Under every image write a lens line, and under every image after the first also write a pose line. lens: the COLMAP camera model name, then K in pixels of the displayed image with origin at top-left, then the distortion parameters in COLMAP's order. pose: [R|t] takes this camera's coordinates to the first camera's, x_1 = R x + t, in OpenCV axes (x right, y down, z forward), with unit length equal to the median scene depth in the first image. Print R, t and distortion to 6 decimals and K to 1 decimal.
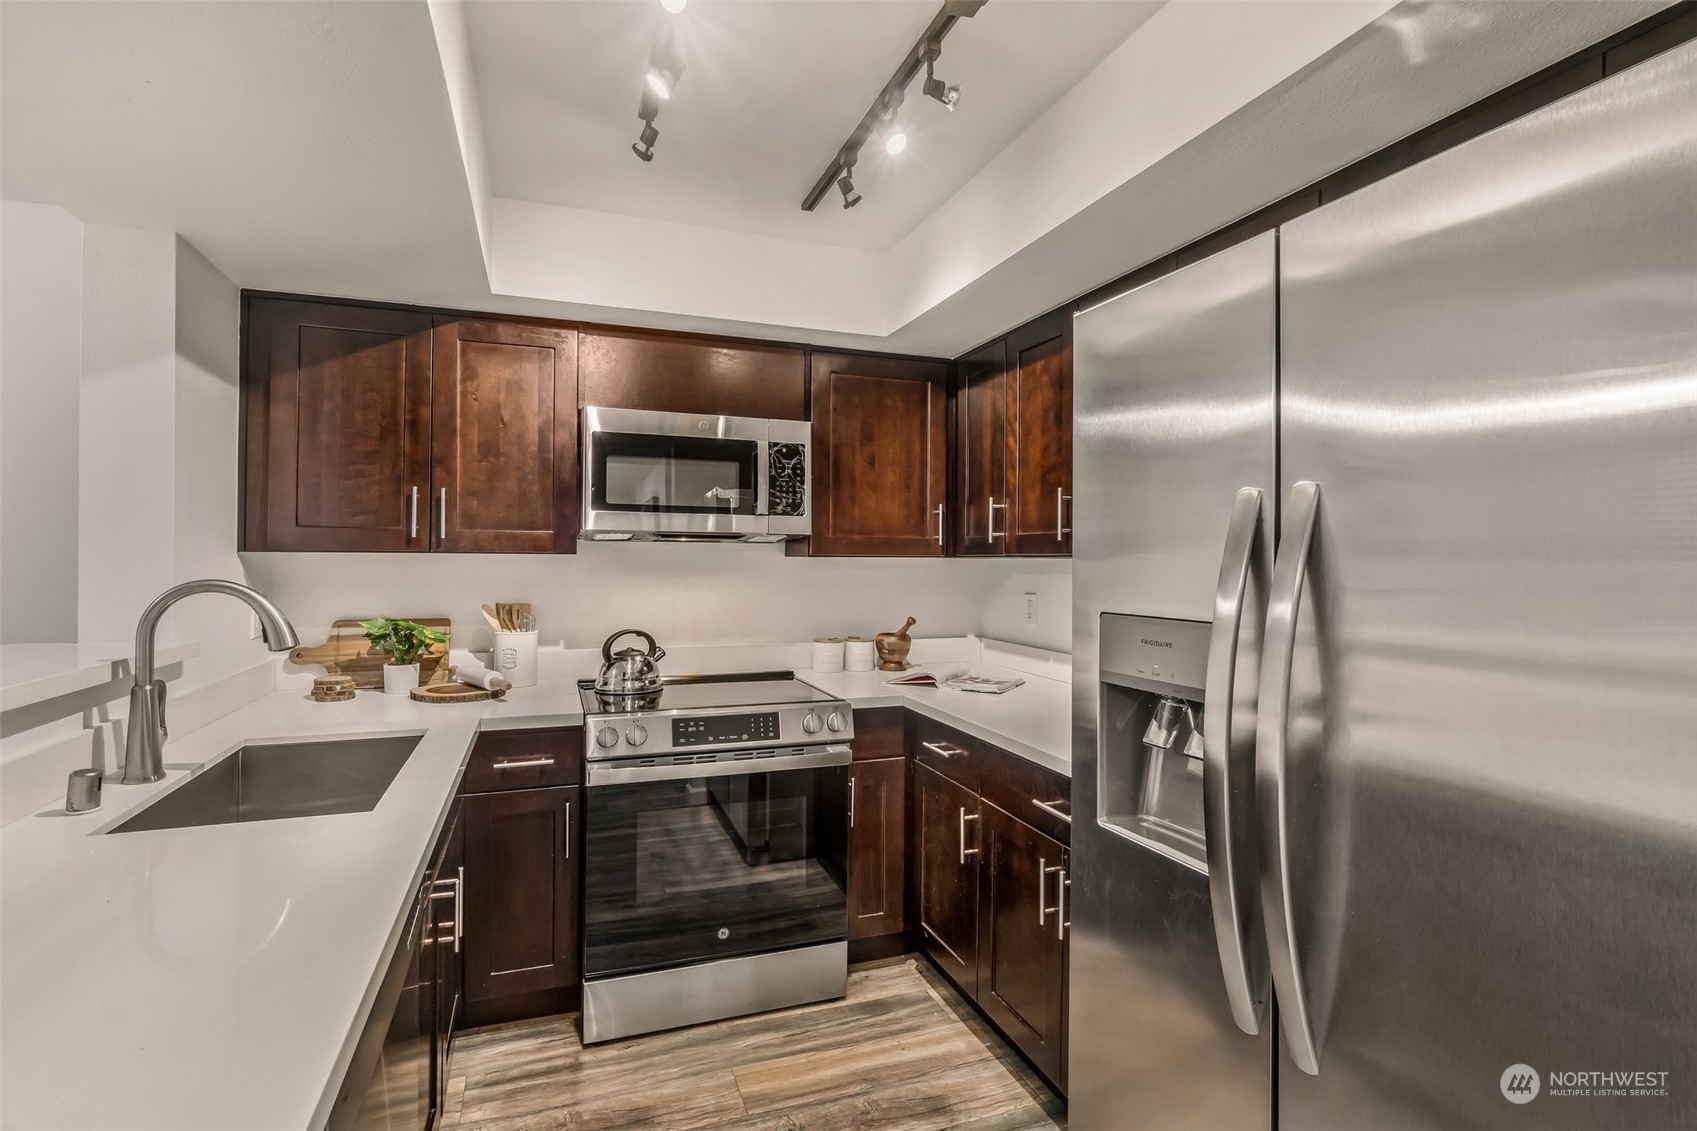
lens RADIAL K [[774.8, 0, 883.1], [0, 774.8, 557.0], [0, 0, 1]] dist [-0.002040, -0.000351]
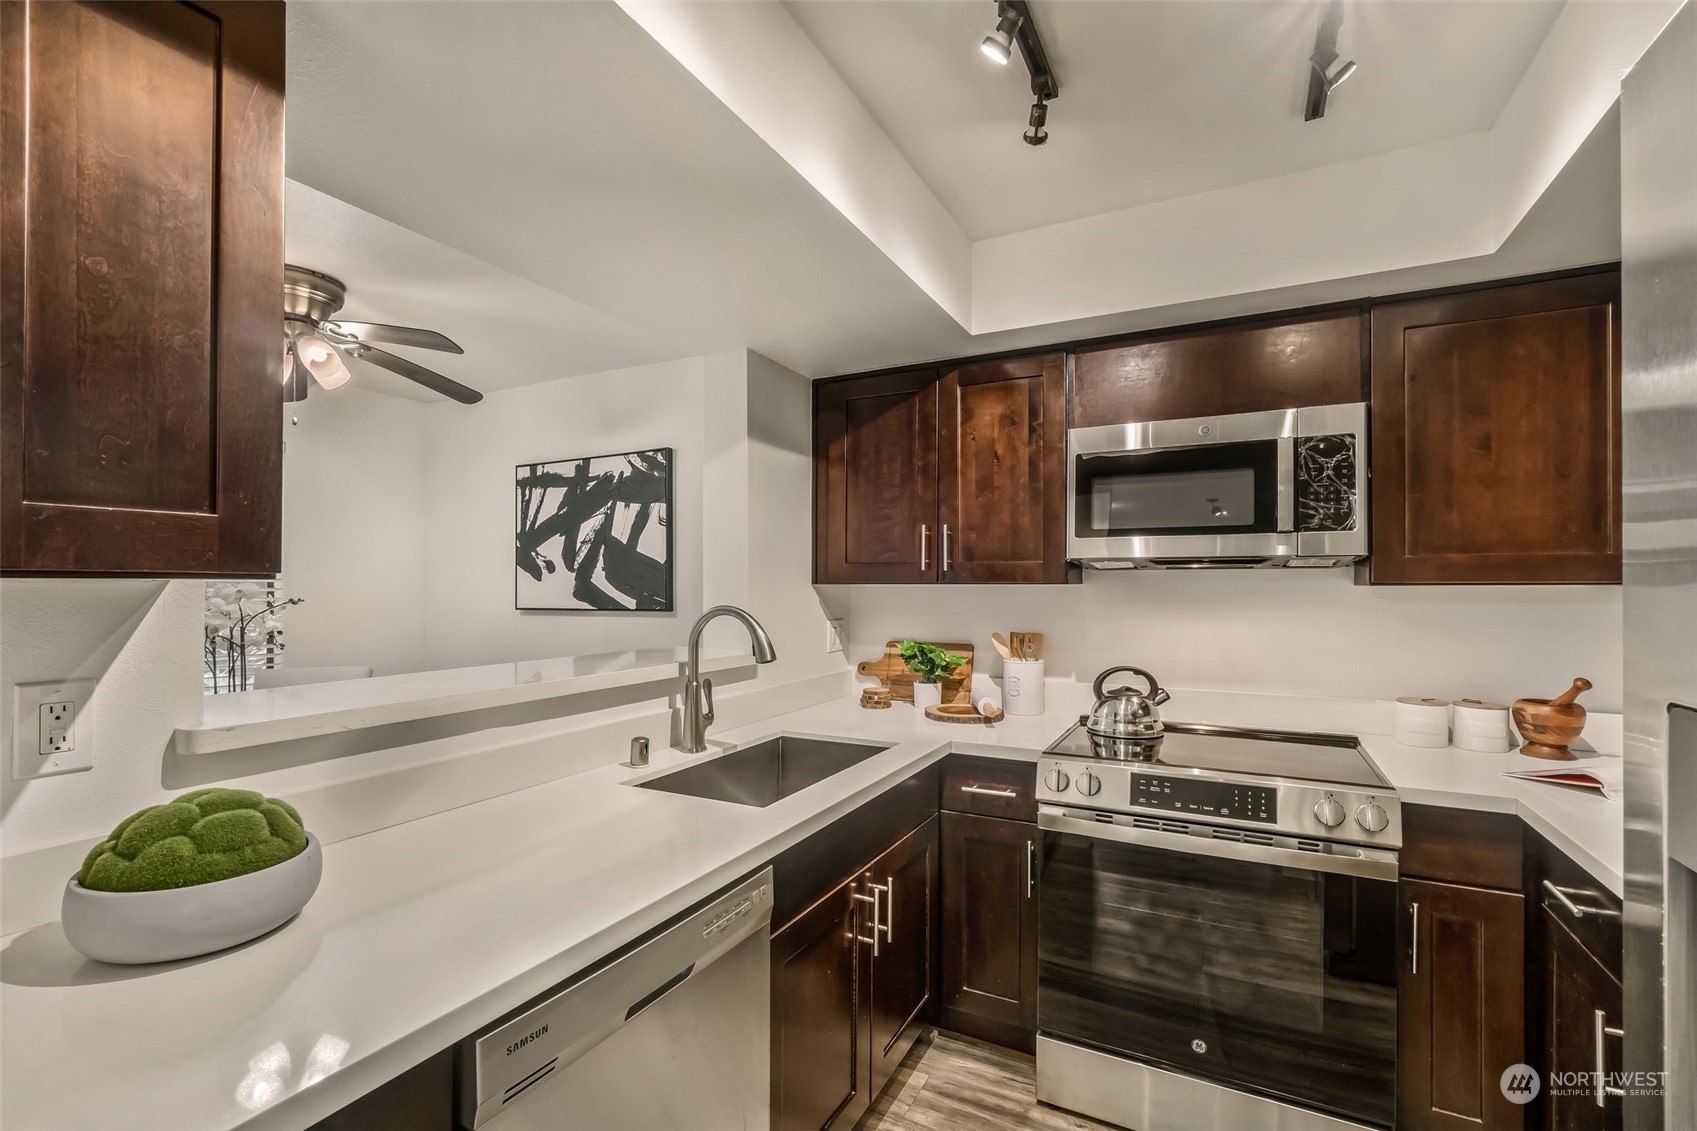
lens RADIAL K [[772.0, 0, 799.0], [0, 772.0, 584.9], [0, 0, 1]] dist [-0.002319, -0.000112]
pose [[0.663893, -0.007425, -0.747791, 0.101678], [0.005165, 0.999972, -0.005344, 0.000713], [0.747810, -0.000314, 0.663913, 0.116799]]
